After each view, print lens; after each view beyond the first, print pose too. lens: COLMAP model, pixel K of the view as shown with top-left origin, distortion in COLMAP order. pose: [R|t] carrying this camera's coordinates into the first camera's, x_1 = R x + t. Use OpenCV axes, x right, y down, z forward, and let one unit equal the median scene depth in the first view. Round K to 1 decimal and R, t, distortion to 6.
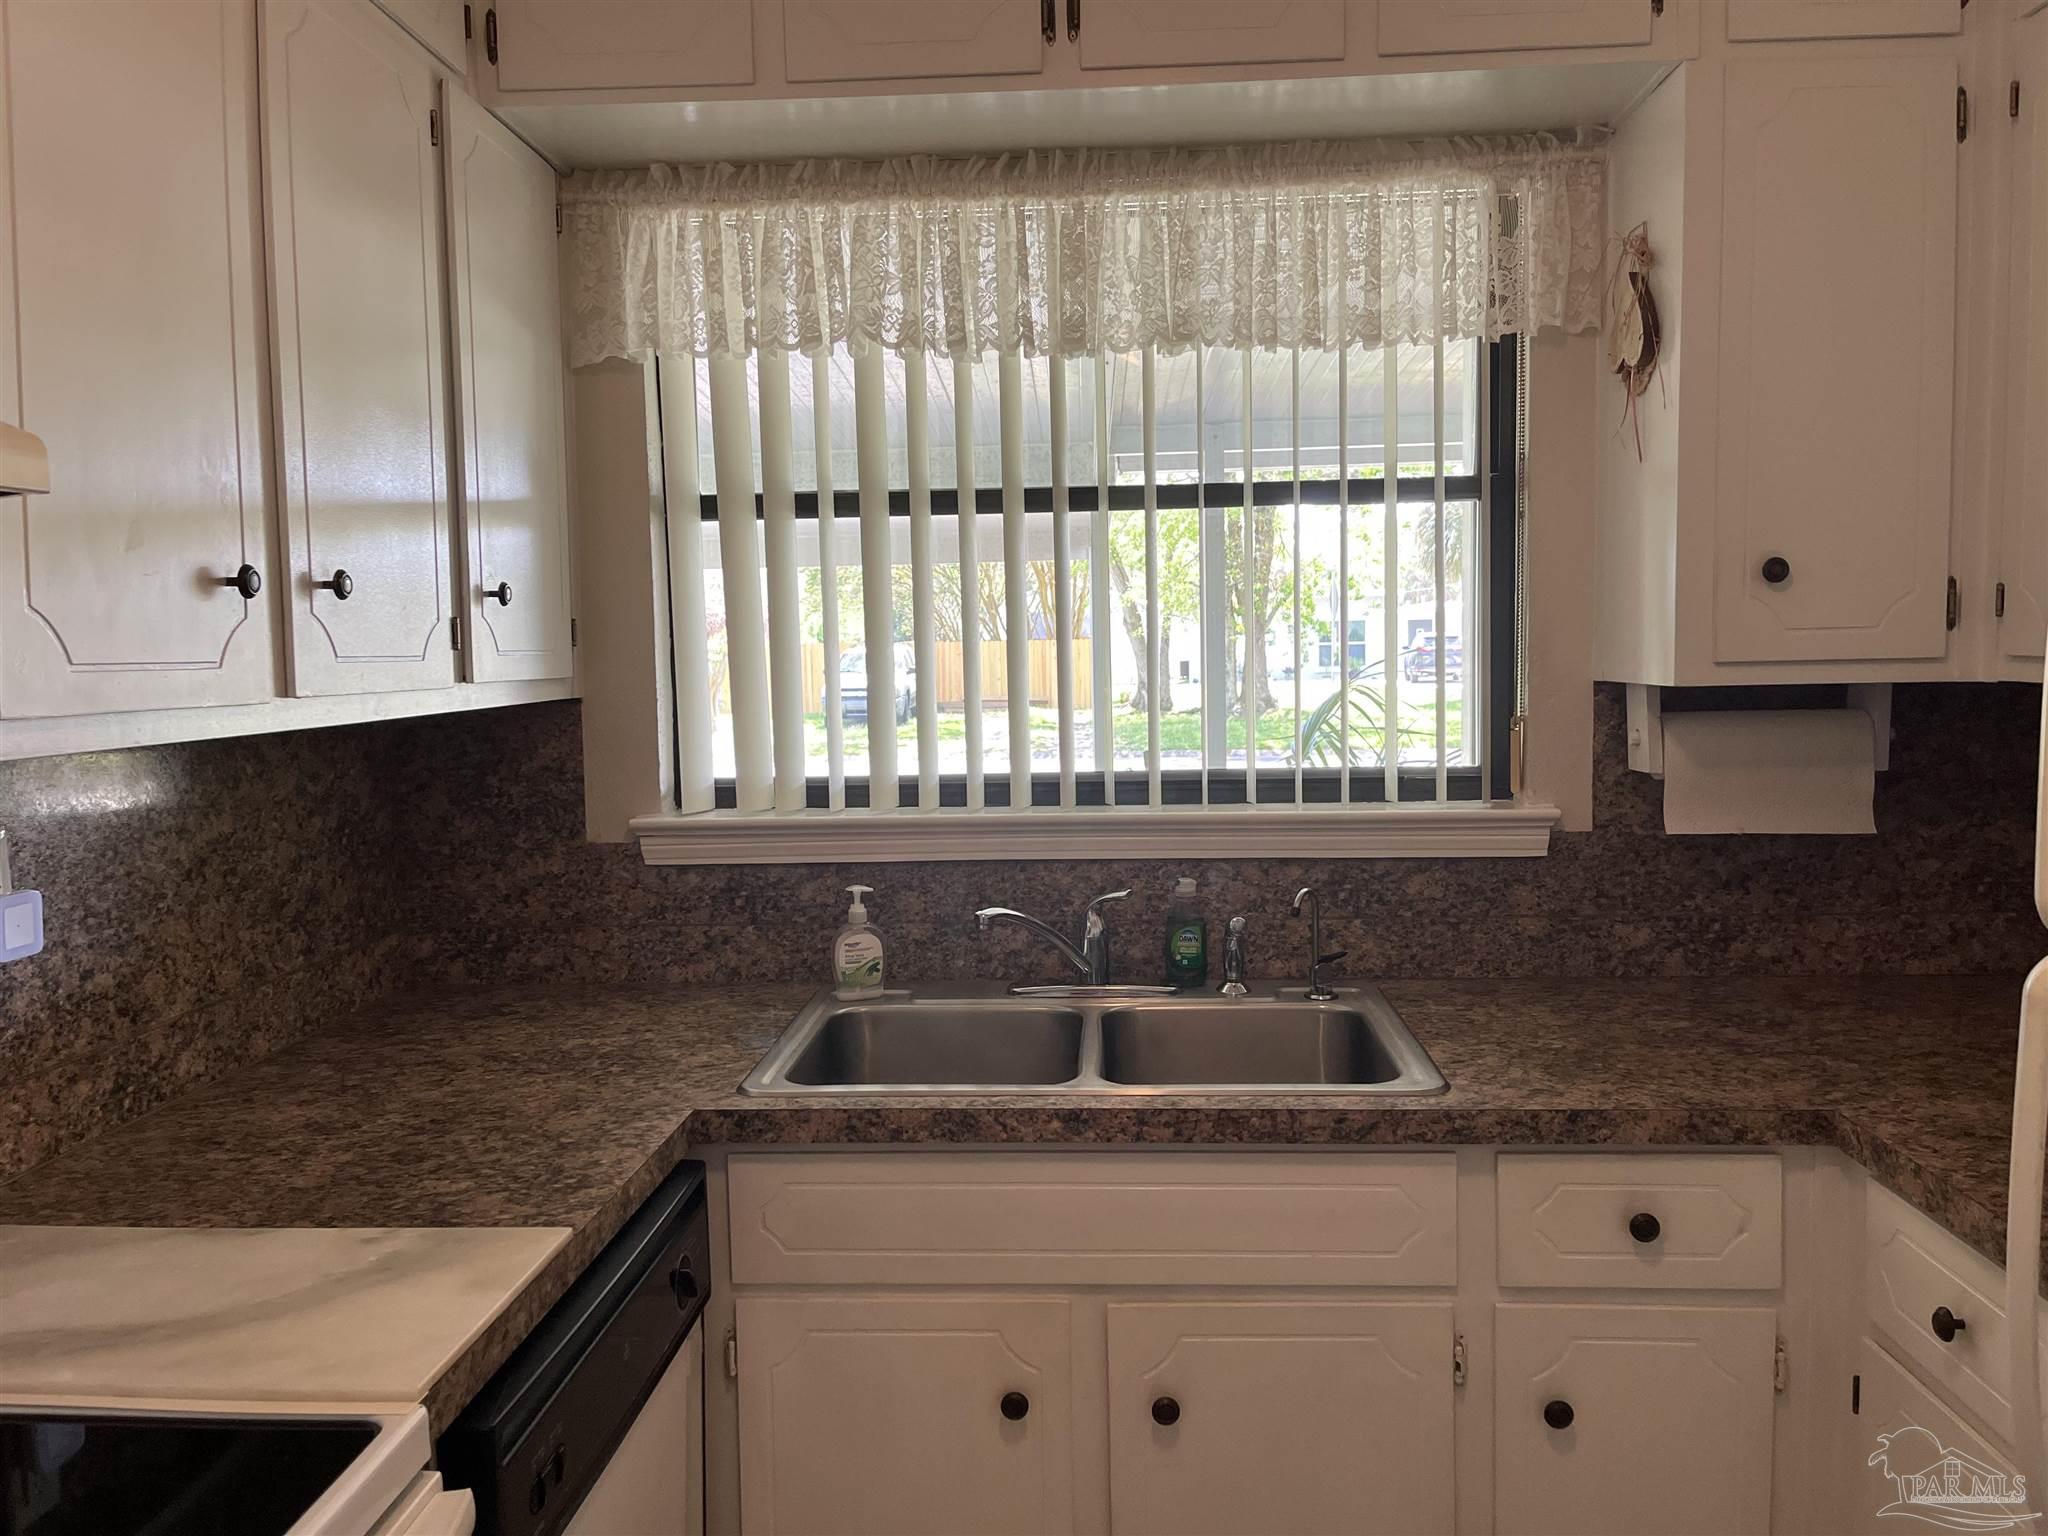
lens RADIAL K [[1534.2, 0, 995.1], [0, 1534.2, 775.7], [0, 0, 1]] dist [0.055071, -0.067380]
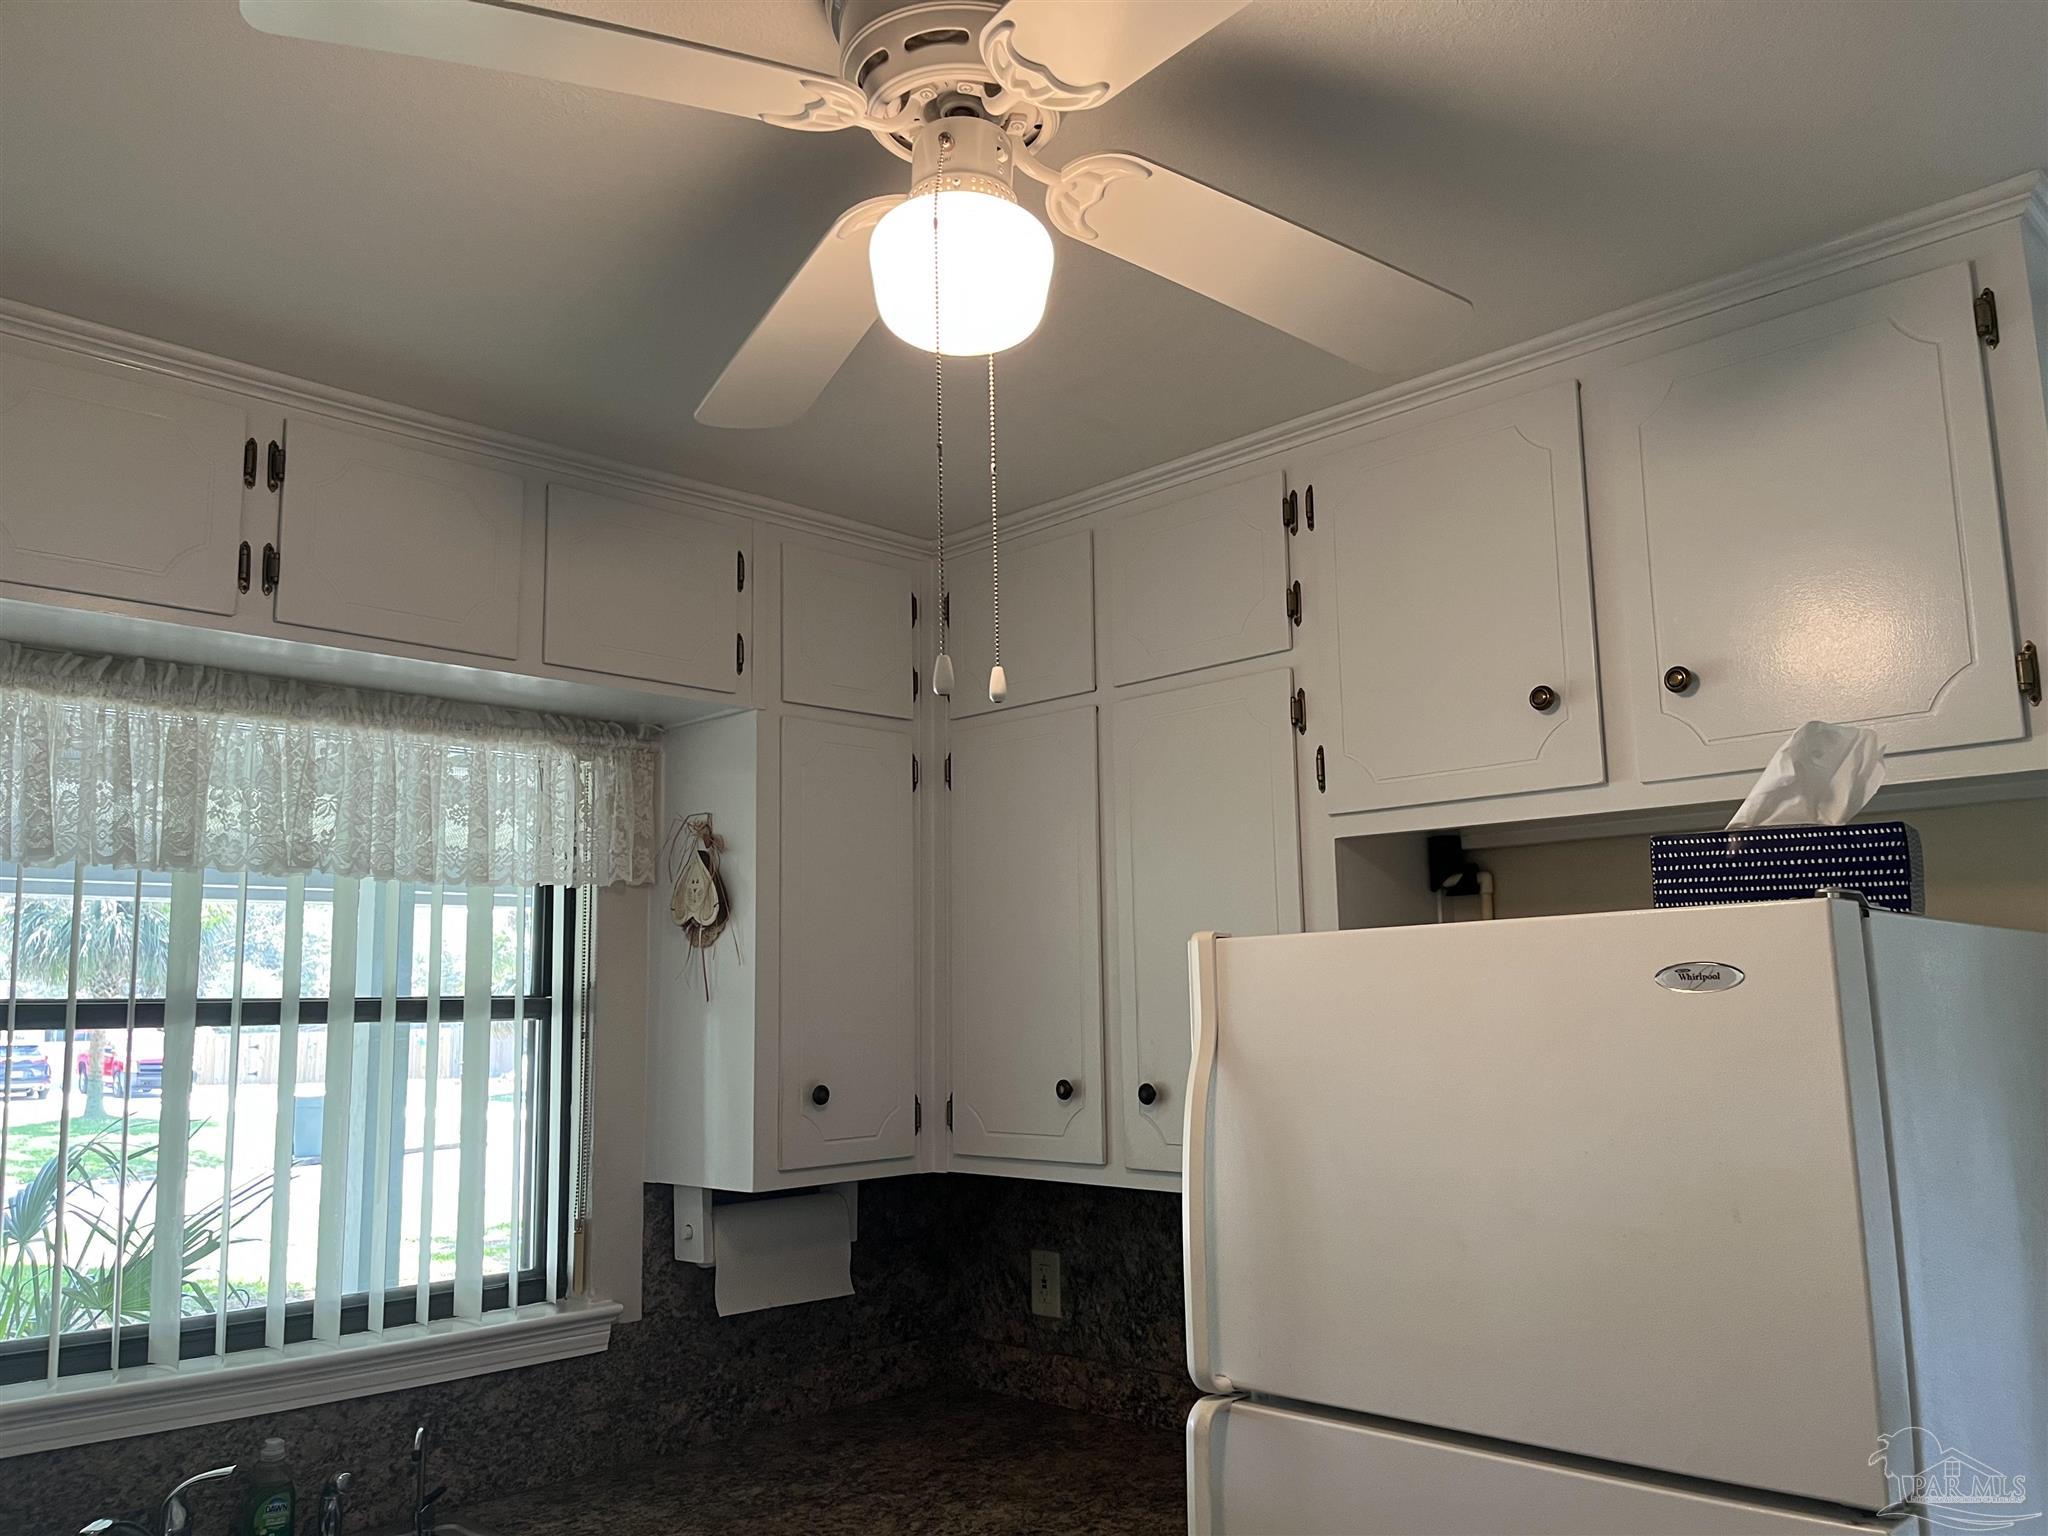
lens RADIAL K [[1534.2, 0, 995.1], [0, 1534.2, 775.7], [0, 0, 1]] dist [0.055071, -0.067380]
pose [[0.673328, 0.112440, 0.730744, -0.311096], [0.072408, 0.973588, -0.216525, -0.089016], [-0.735790, 0.198704, 0.647402, 0.007661]]
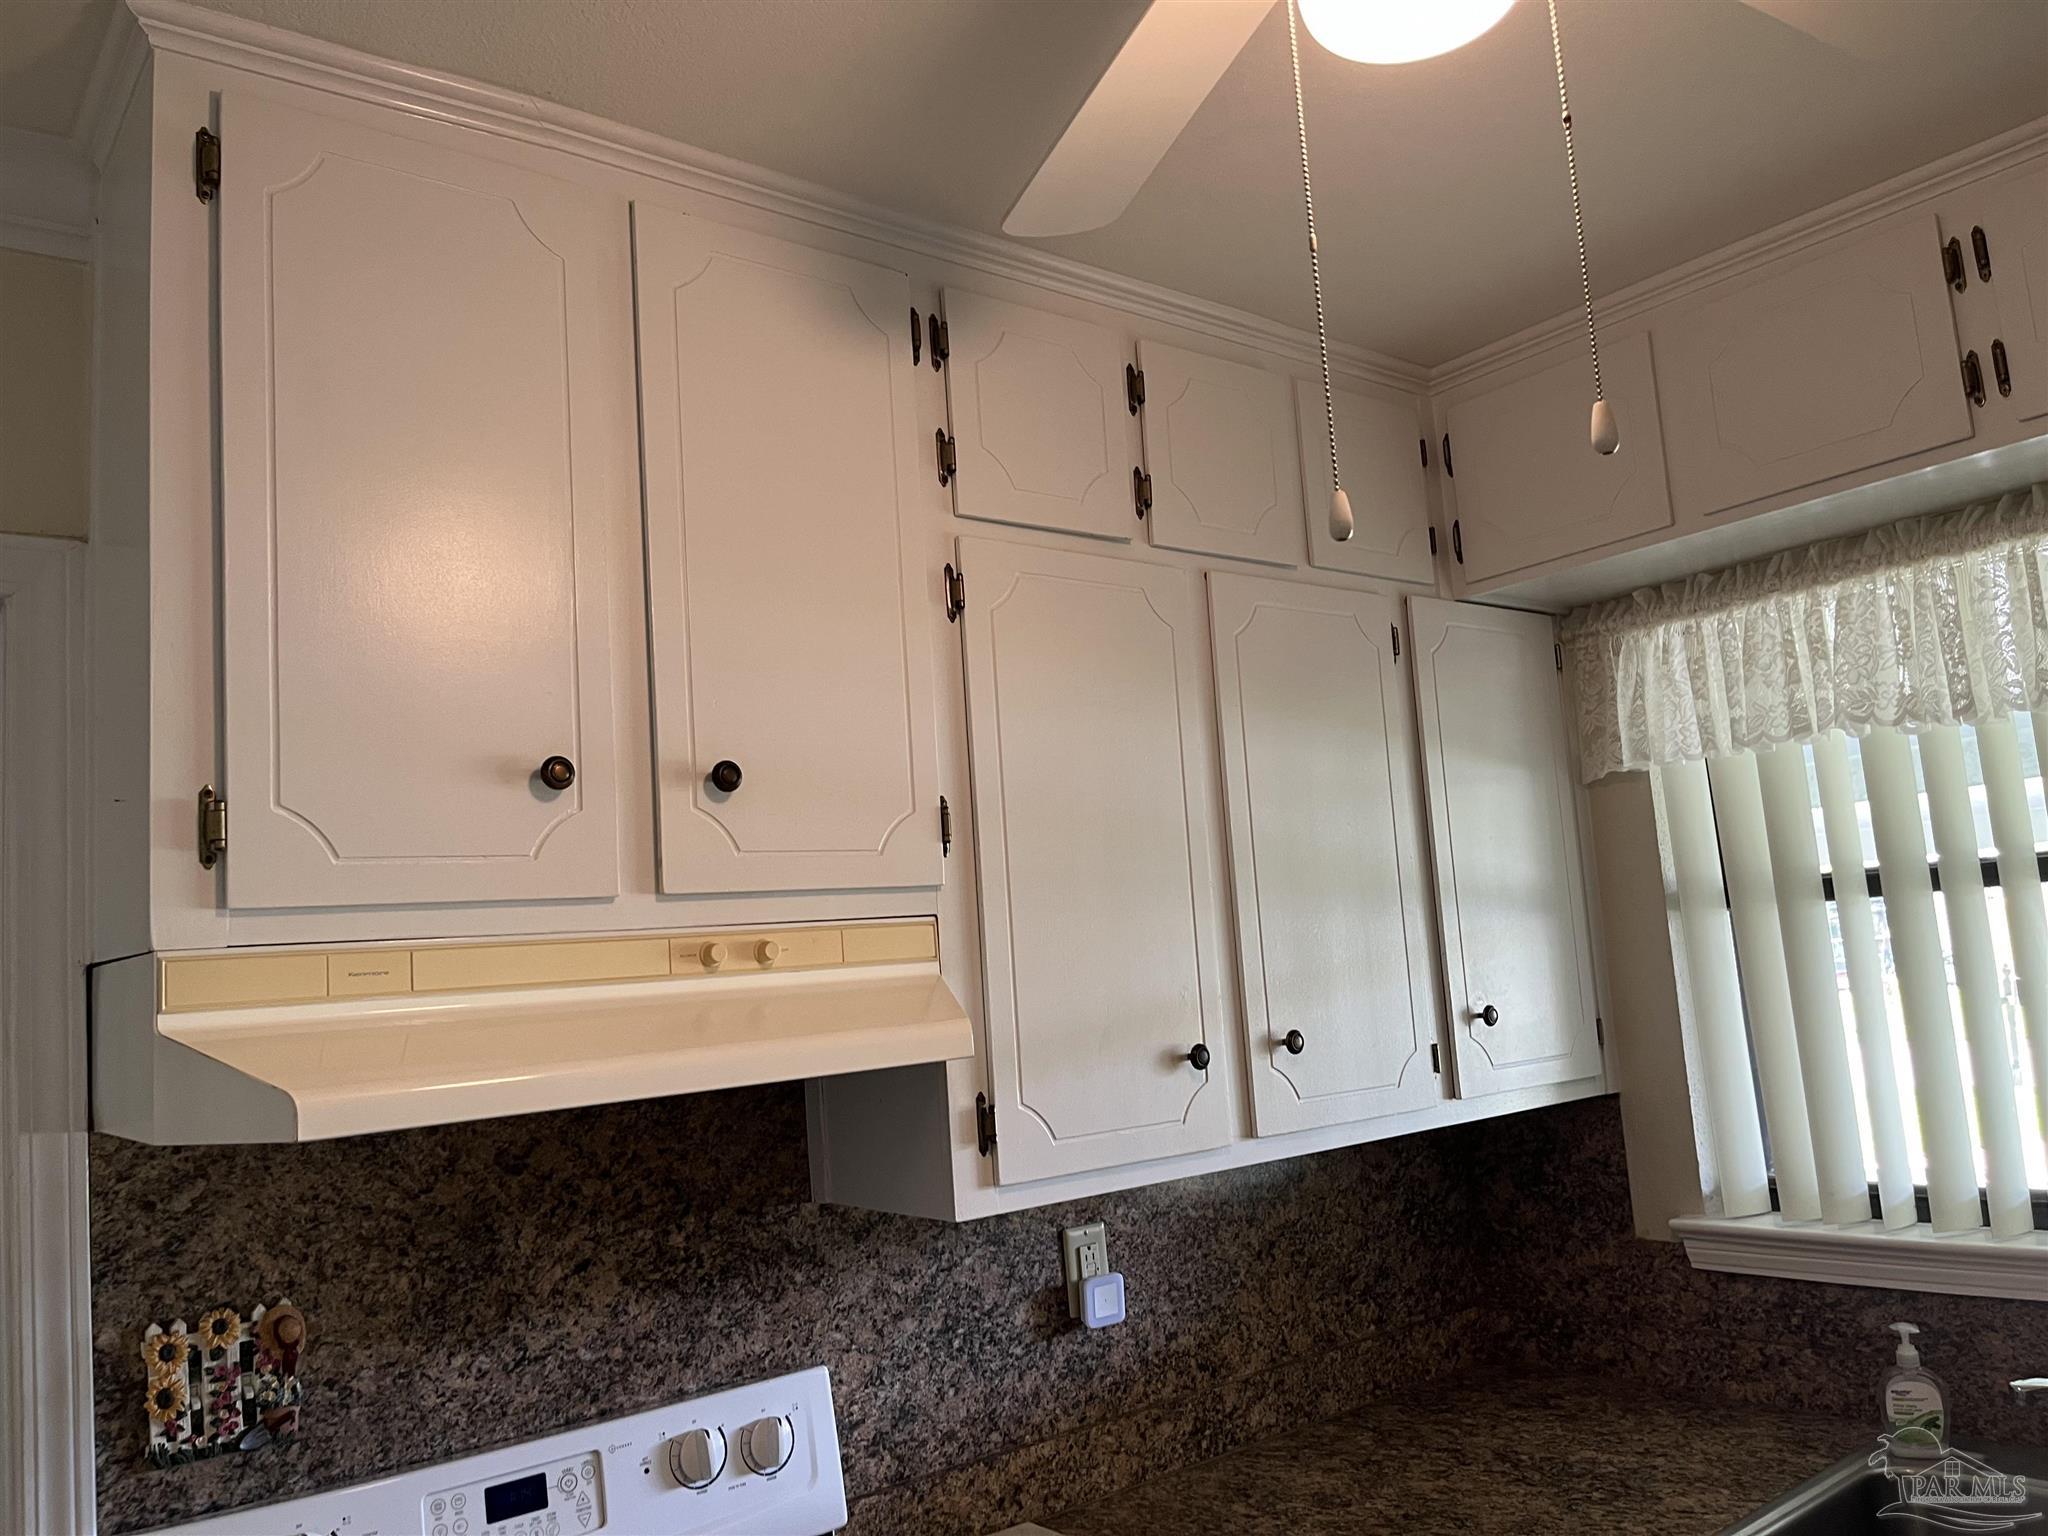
lens RADIAL K [[1541.4, 0, 1030.2], [0, 1541.4, 774.7], [0, 0, 1]] dist [0.060787, -0.081298]
pose [[0.656444, -0.125495, -0.743863, 0.288371], [0.006060, 0.986911, -0.161152, -0.099953], [0.754350, 0.101279, 0.648613, 0.001196]]
